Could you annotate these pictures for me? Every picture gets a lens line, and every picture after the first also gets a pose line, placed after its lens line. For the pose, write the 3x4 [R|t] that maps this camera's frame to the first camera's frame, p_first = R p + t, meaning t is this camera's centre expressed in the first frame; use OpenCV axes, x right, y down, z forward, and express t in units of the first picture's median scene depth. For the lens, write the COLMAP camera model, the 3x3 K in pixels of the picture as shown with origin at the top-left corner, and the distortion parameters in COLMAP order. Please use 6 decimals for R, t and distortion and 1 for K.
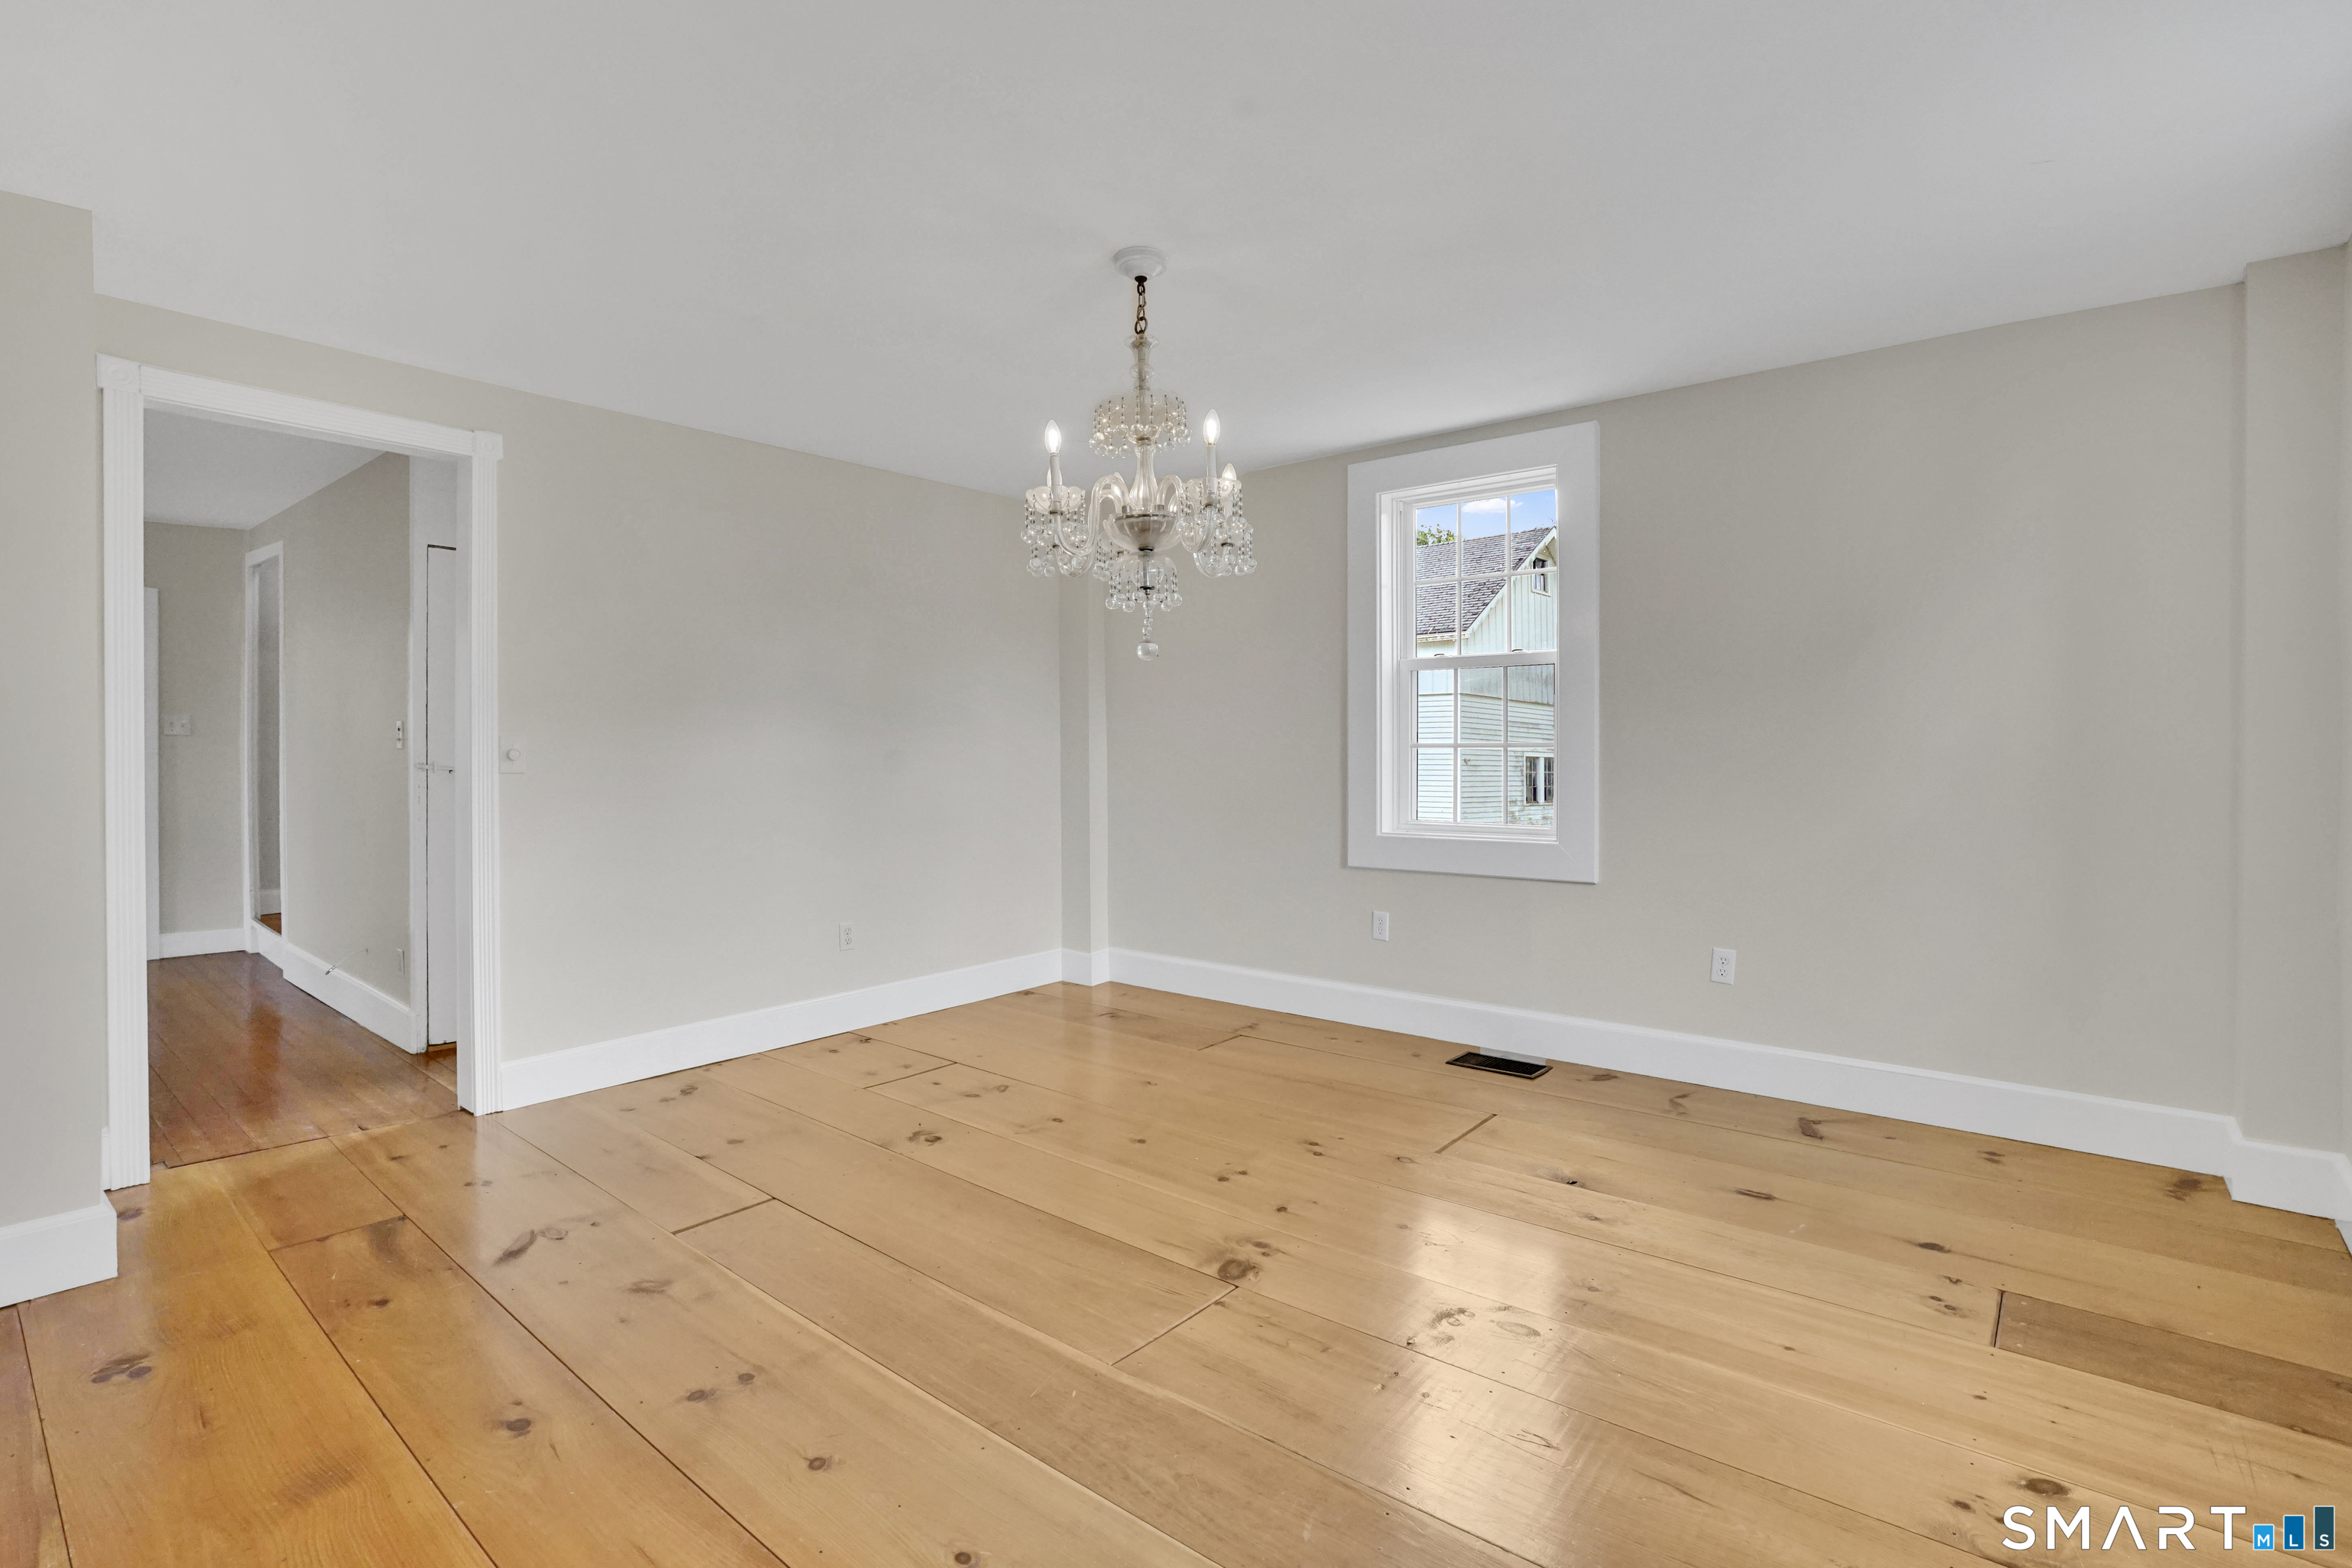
lens RADIAL K [[1090.6, 0, 1181.9], [0, 1090.6, 748.4], [0, 0, 1]] dist [-0.042609, -0.000421]
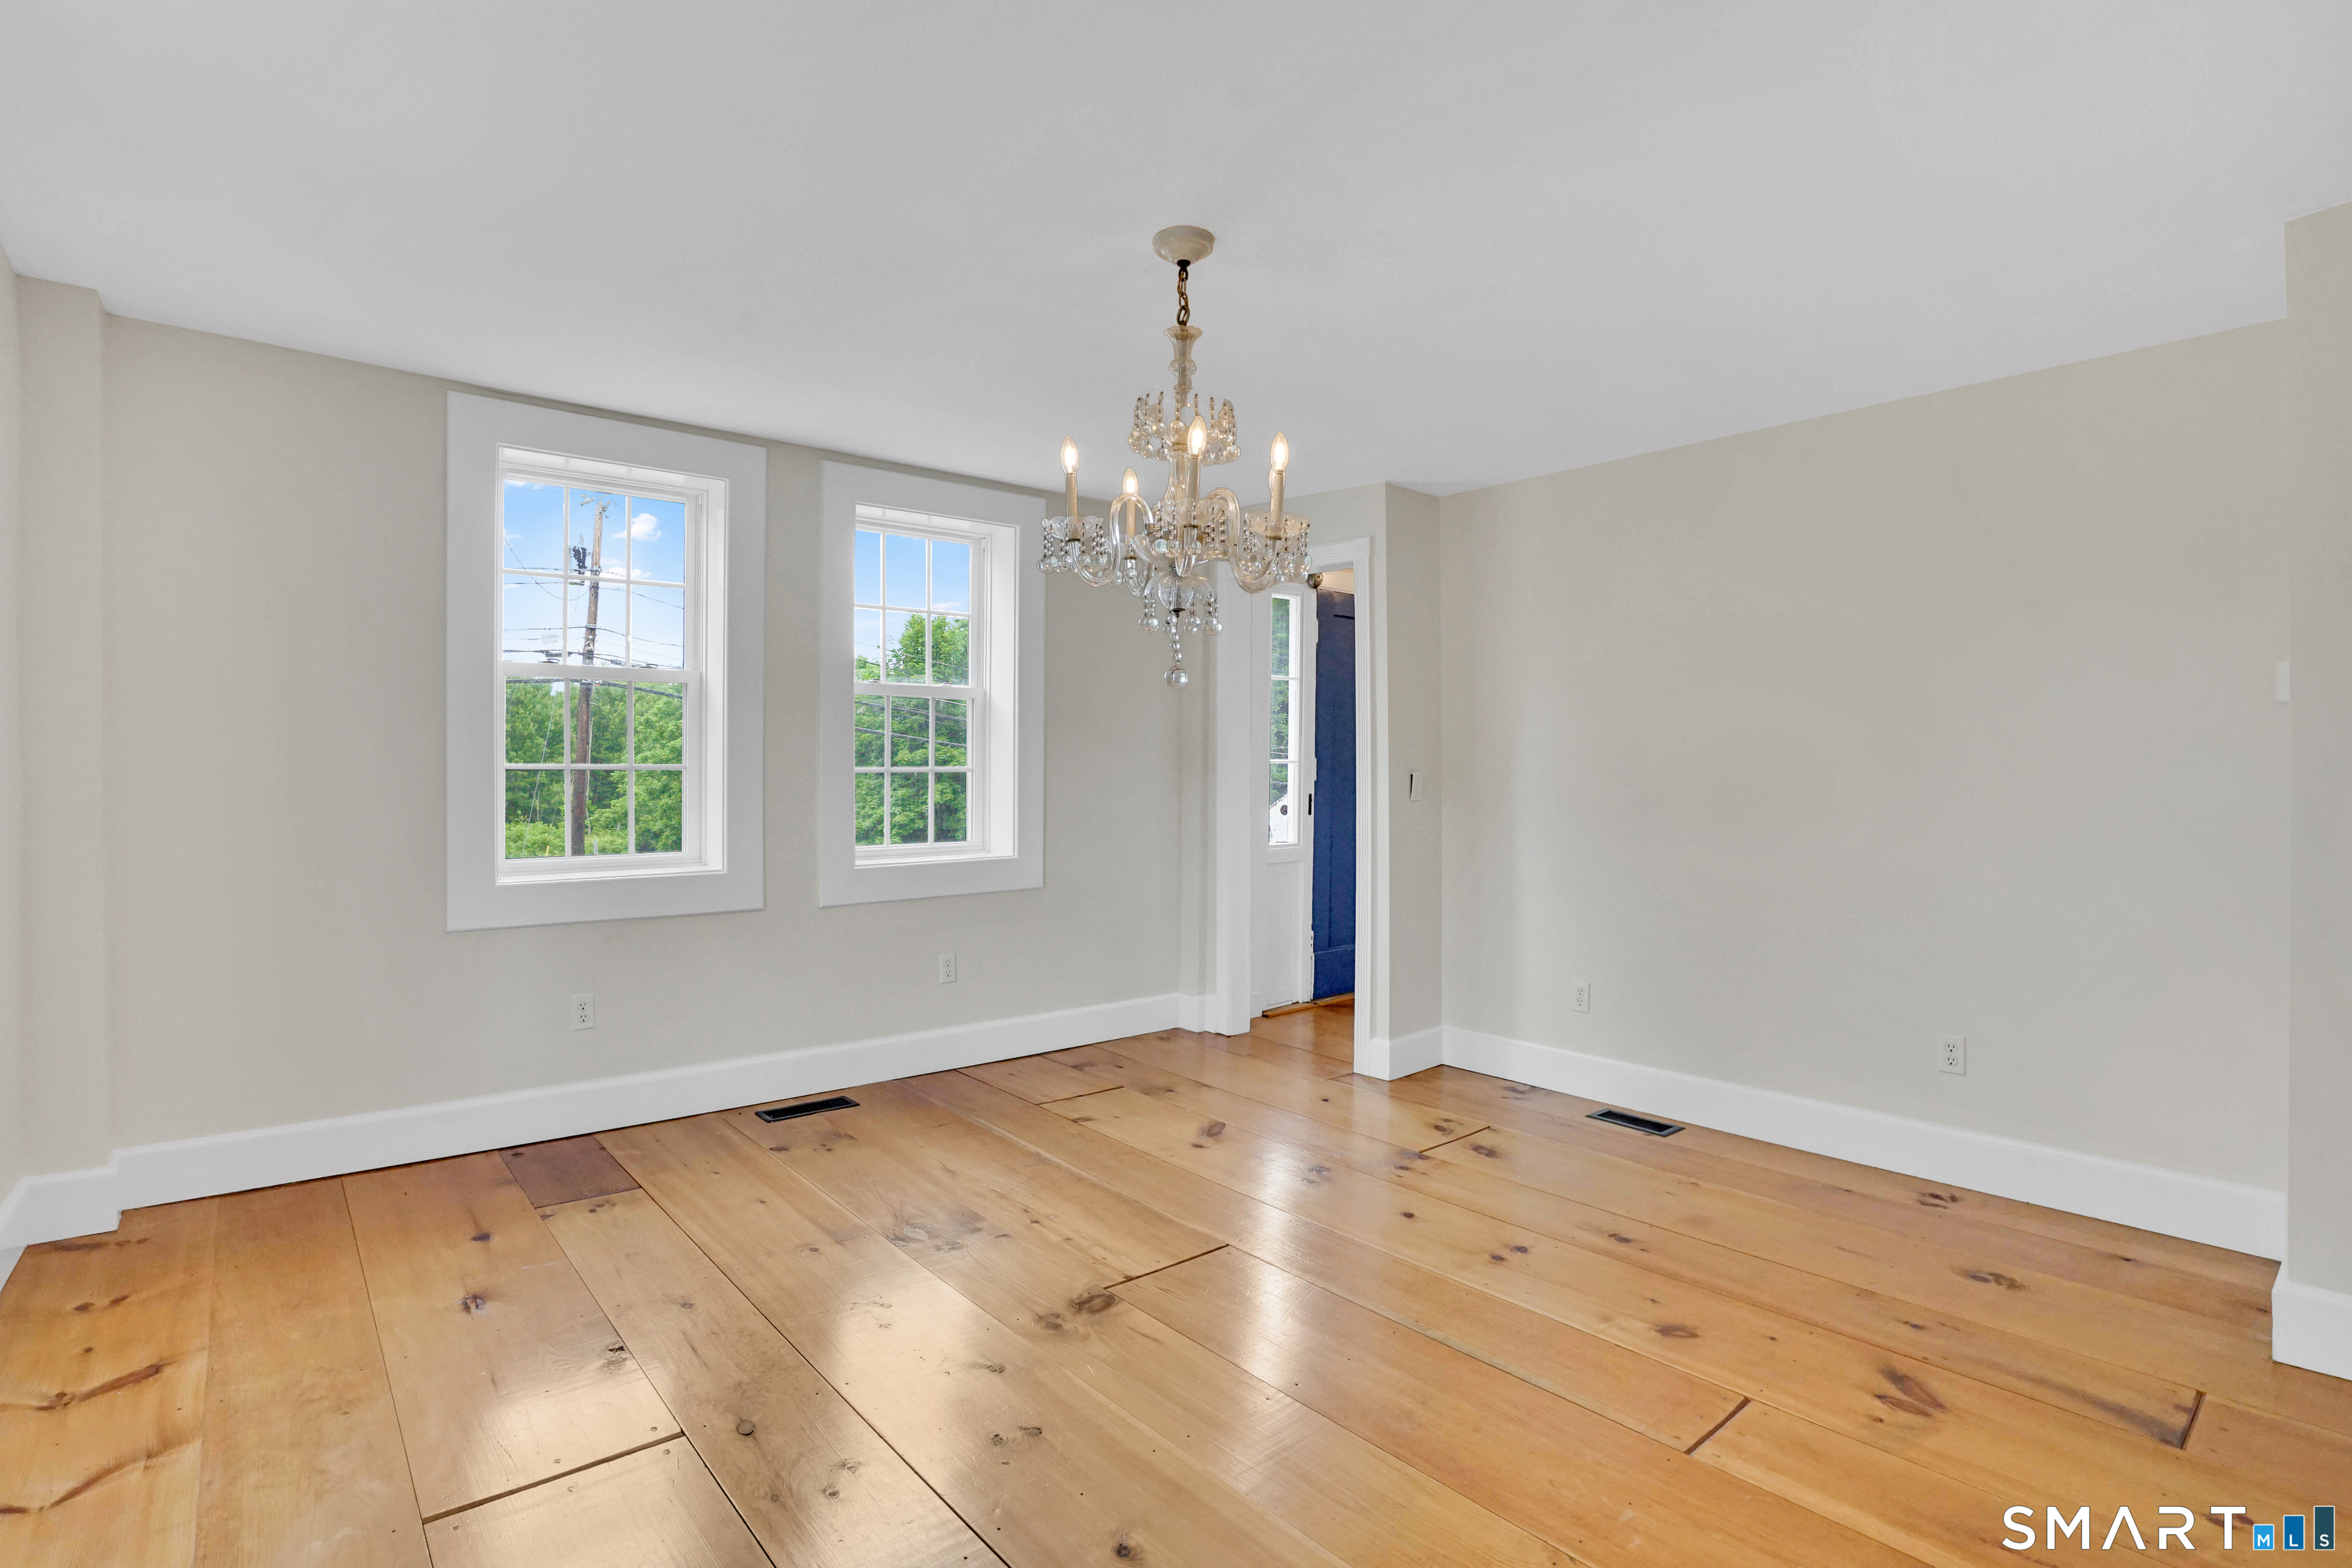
lens RADIAL K [[1119.3, 0, 1159.5], [0, 1119.3, 770.2], [0, 0, 1]] dist [-0.043168, 0.000216]
pose [[-0.982221, -0.004641, 0.187672, -0.196007], [-0.004571, 0.999989, 0.000808, -0.021297], [-0.187674, -0.000064, -0.982231, 1.946658]]
